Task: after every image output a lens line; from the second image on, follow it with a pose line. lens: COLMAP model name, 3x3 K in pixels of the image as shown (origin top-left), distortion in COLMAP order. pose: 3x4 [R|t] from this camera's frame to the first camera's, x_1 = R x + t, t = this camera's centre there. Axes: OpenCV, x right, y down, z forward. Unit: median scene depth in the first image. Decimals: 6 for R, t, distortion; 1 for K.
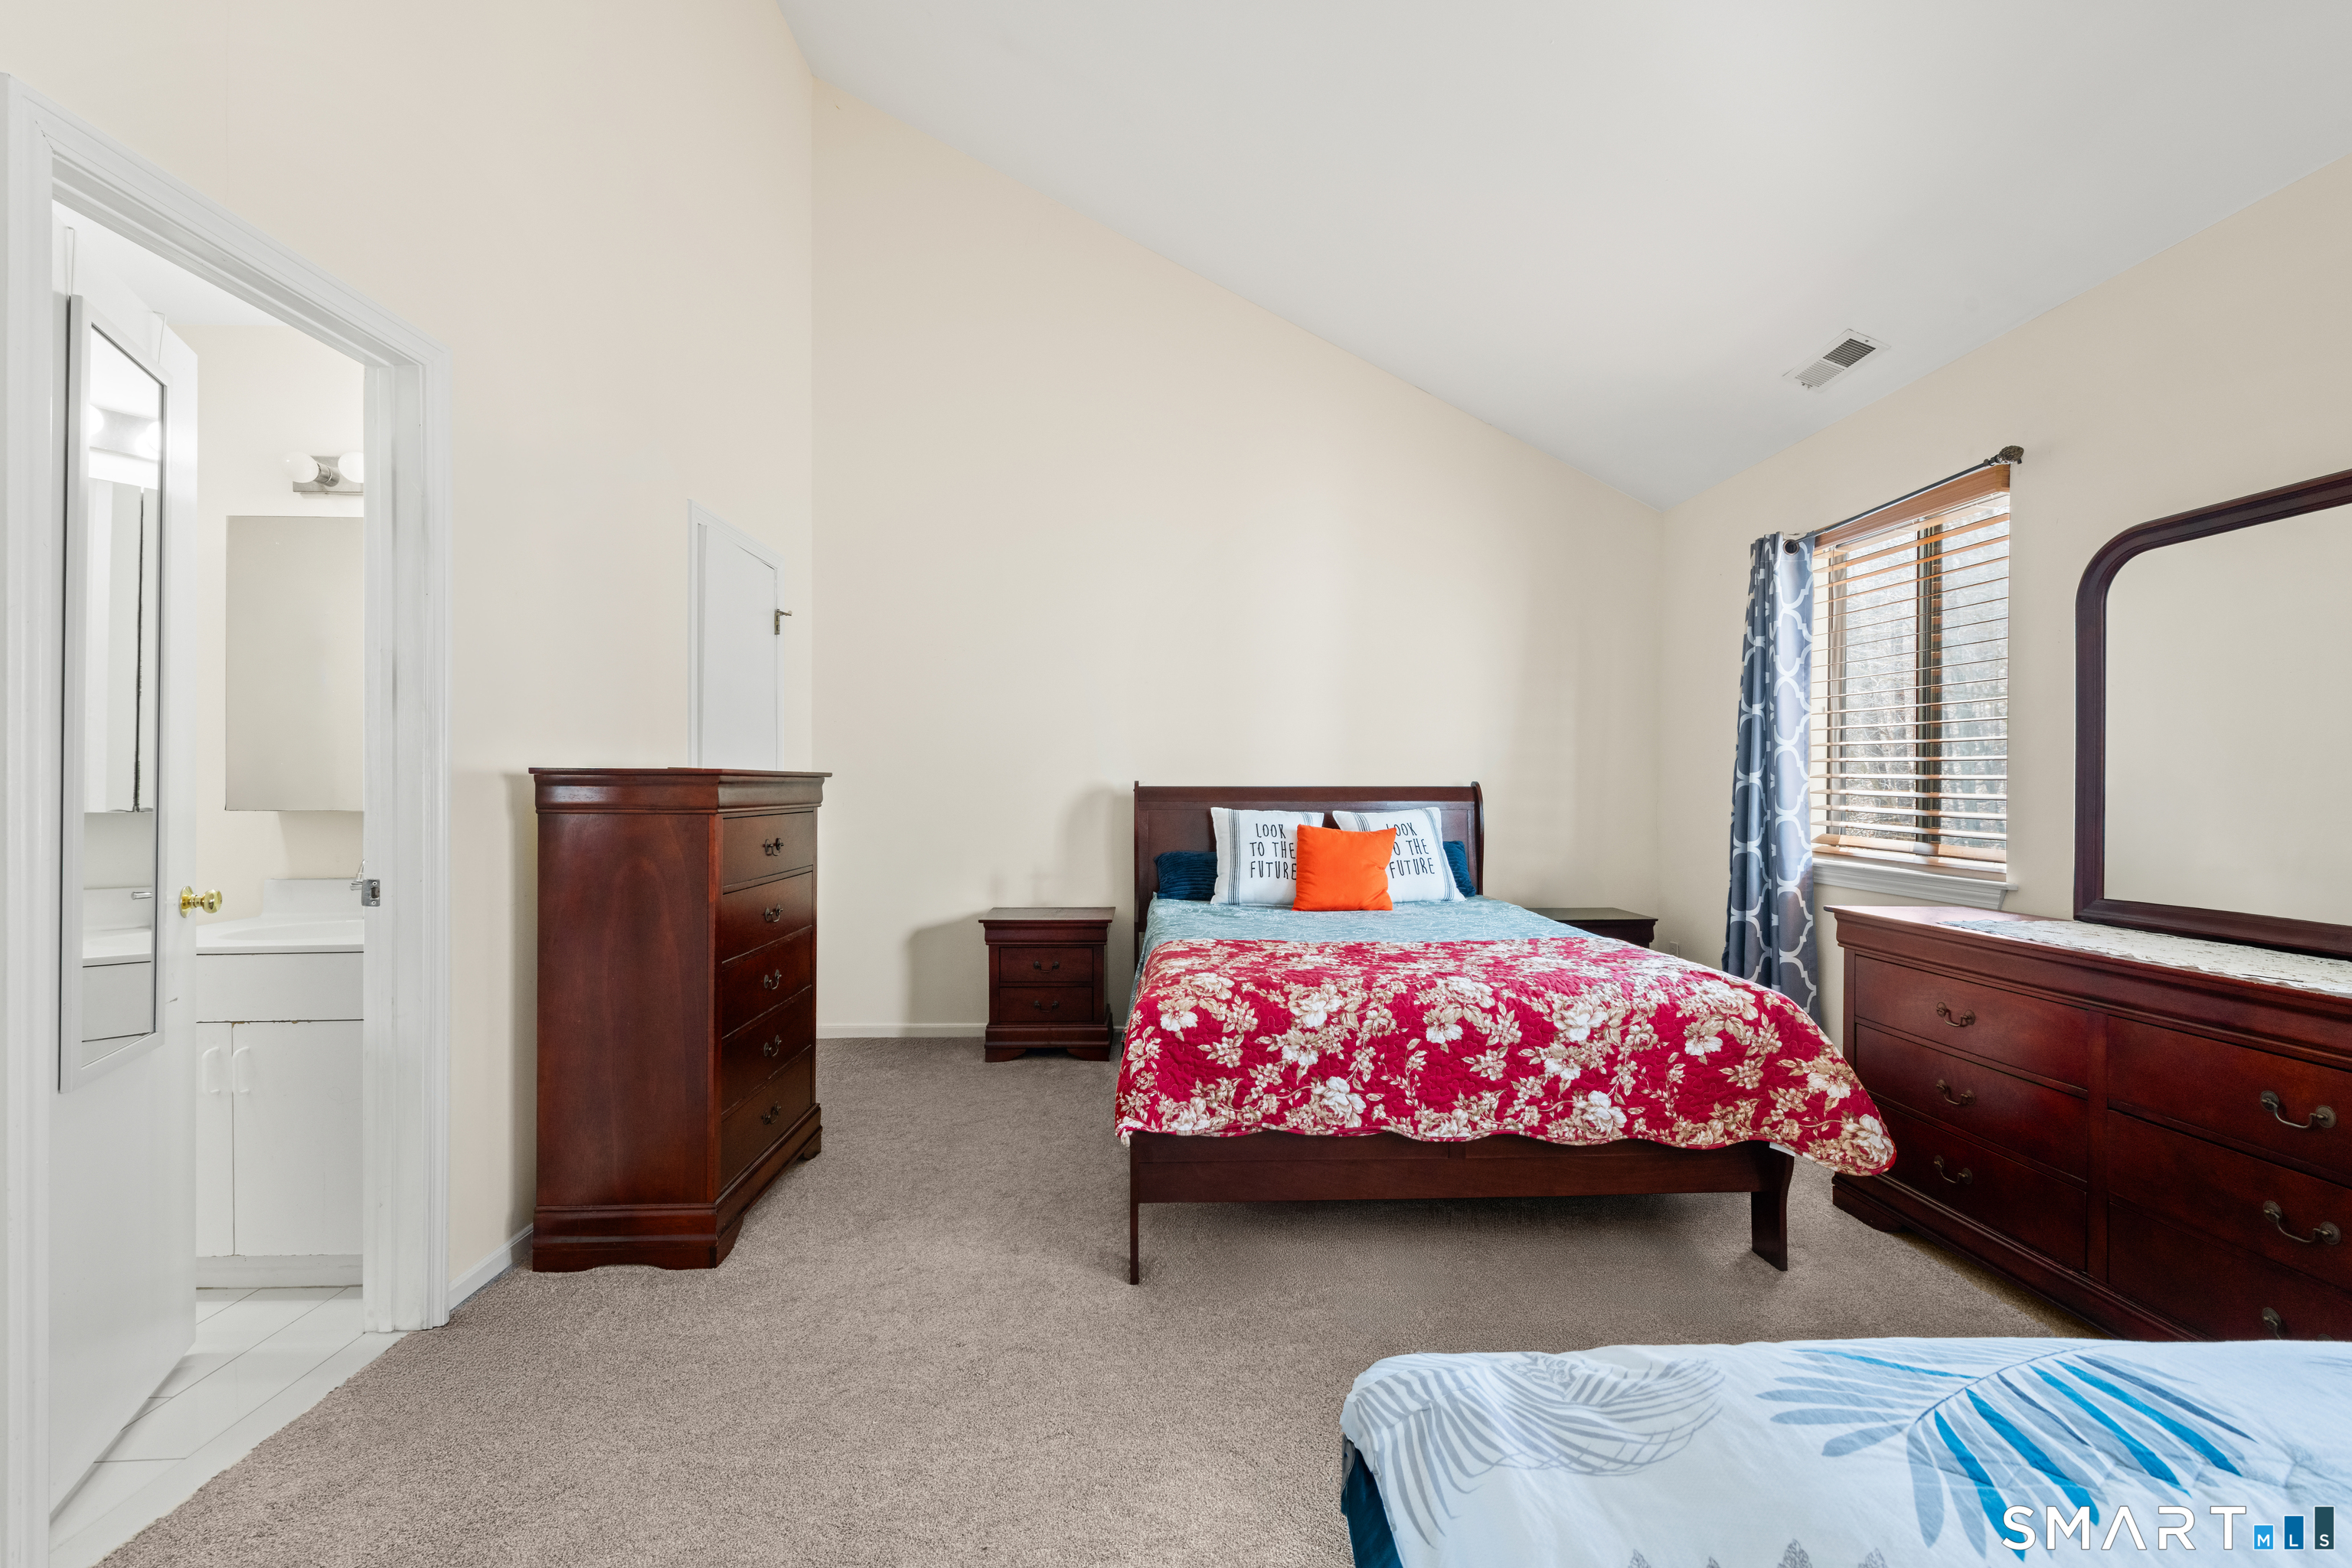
lens RADIAL K [[1008.1, 0, 1175.0], [0, 1008.1, 792.0], [0, 0, 1]] dist [0.018313, -0.008418]
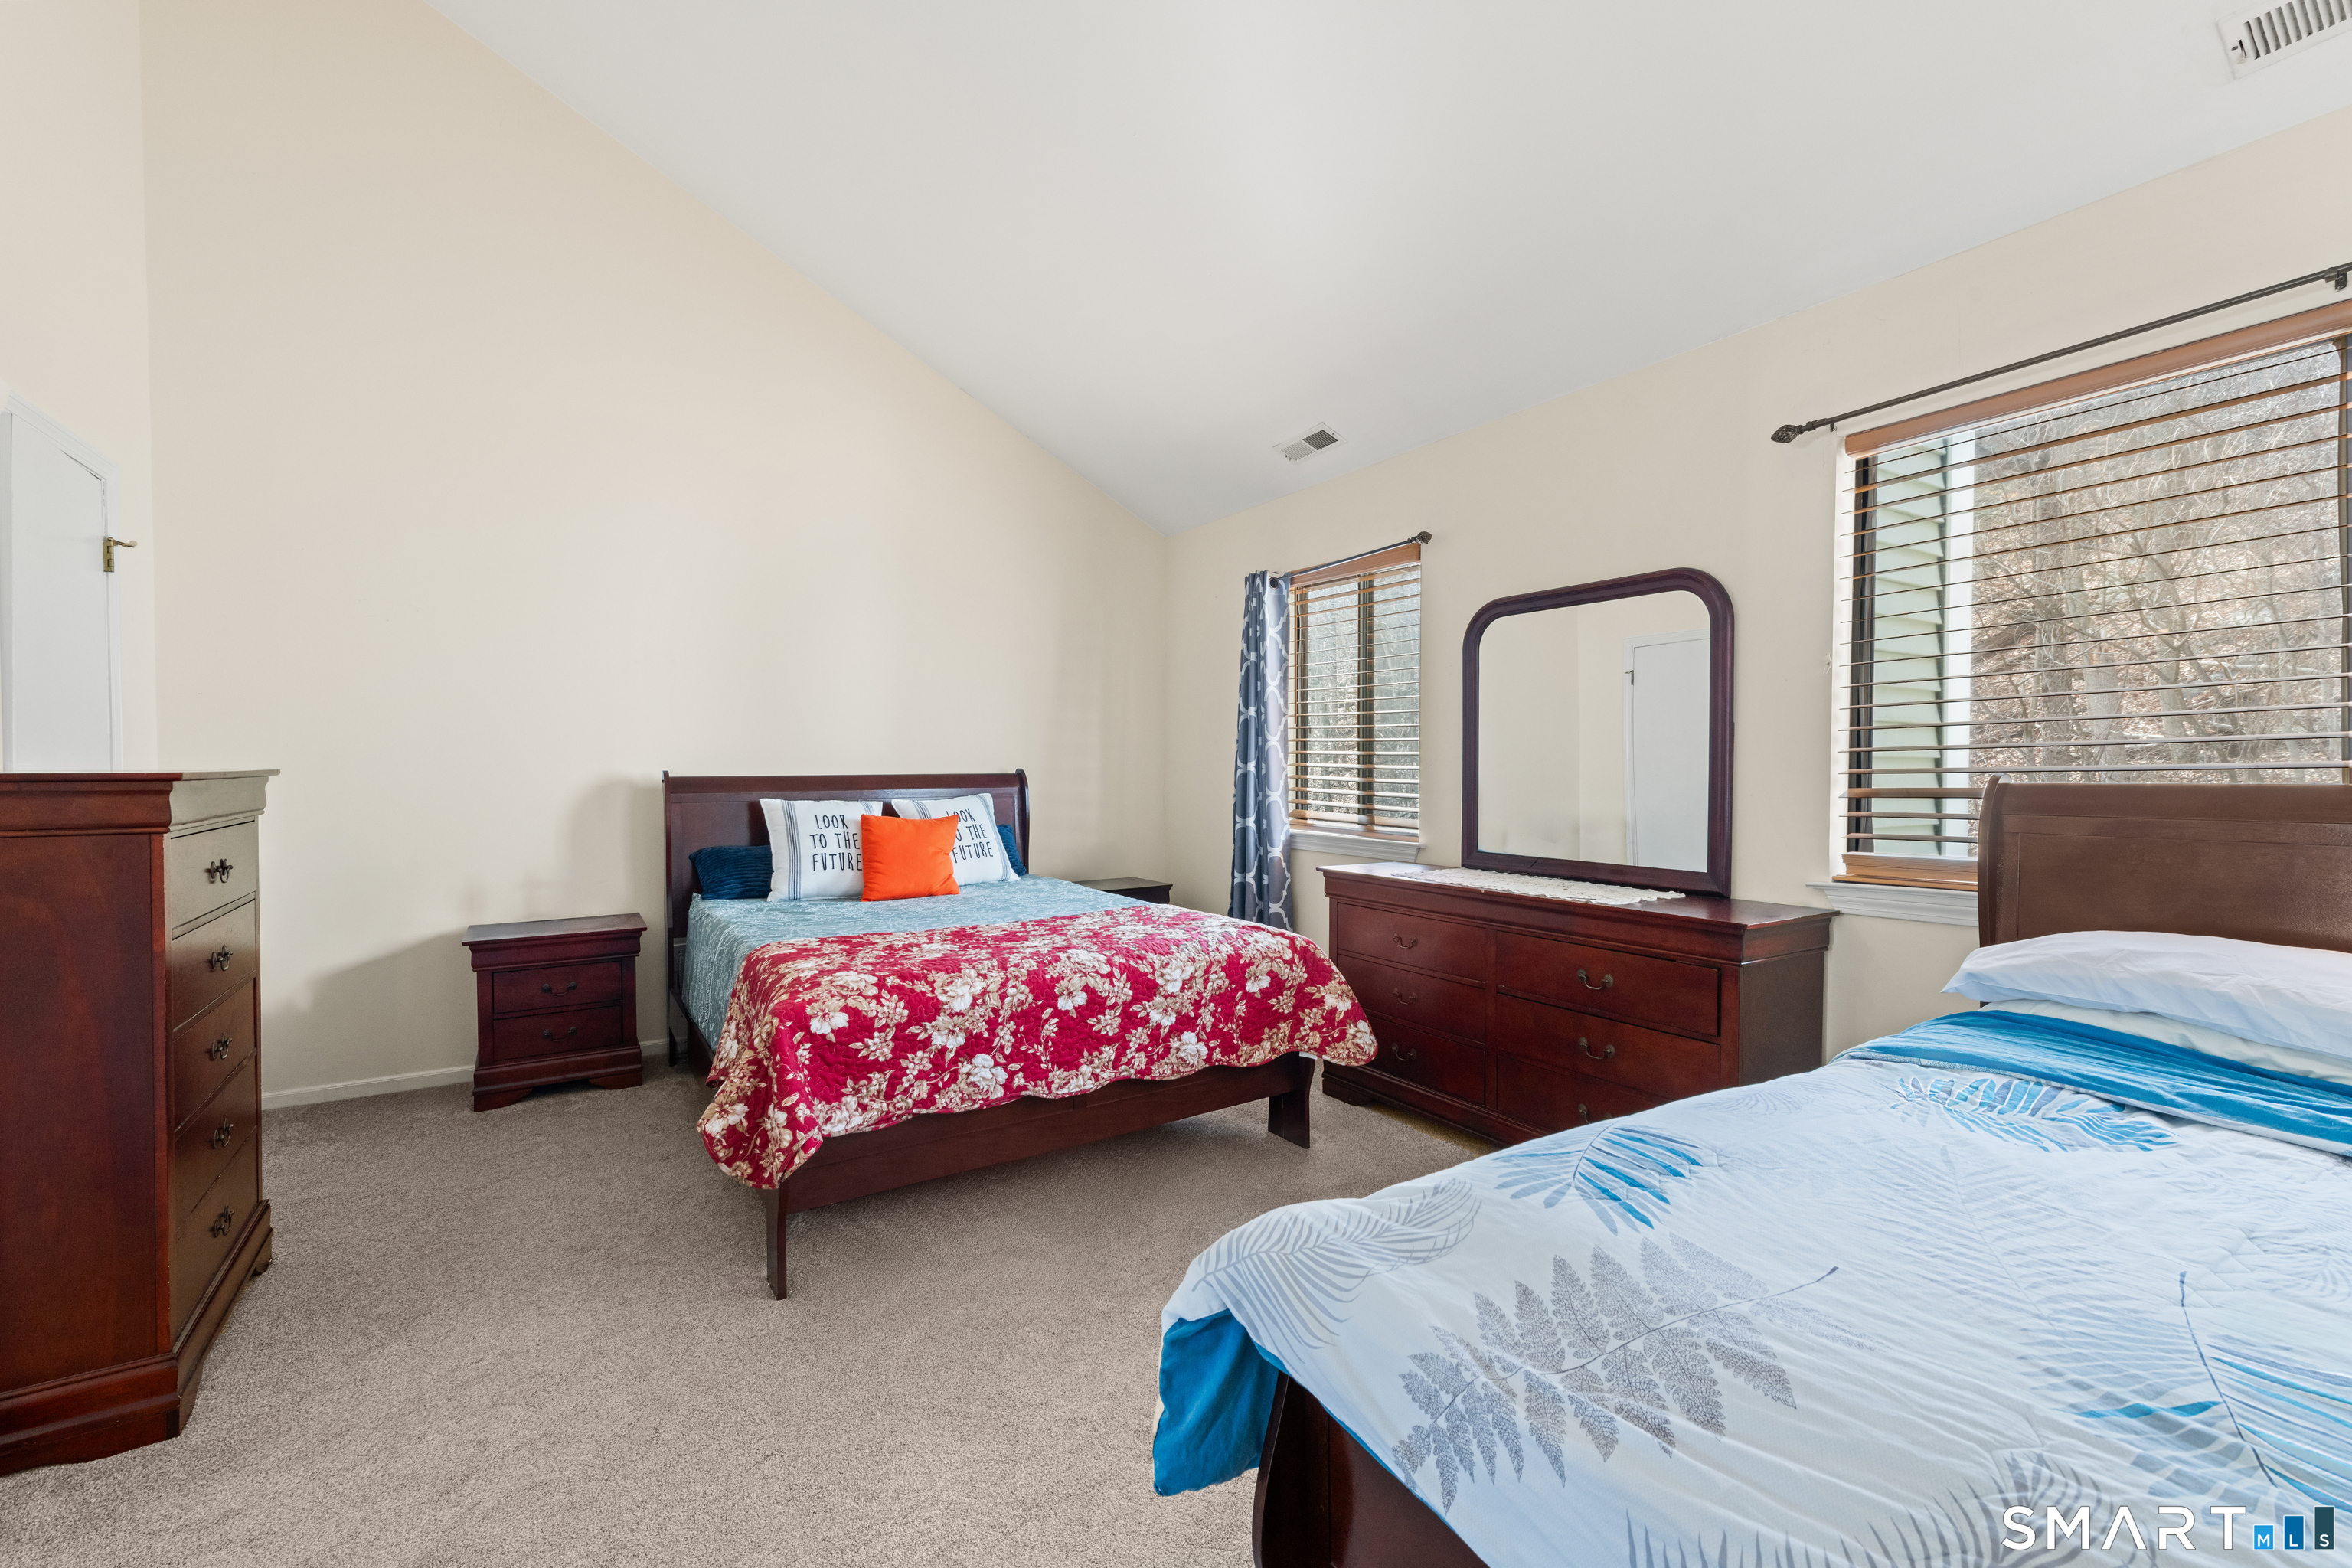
lens RADIAL K [[1021.2, 0, 1176.0], [0, 1021.2, 784.0], [0, 0, 1]] dist [0.030019, -0.014084]
pose [[0.856133, -0.016594, 0.516489, -0.221357], [0.007544, 0.999779, 0.019617, -0.025117], [-0.516700, -0.012899, 0.856069, -0.037641]]
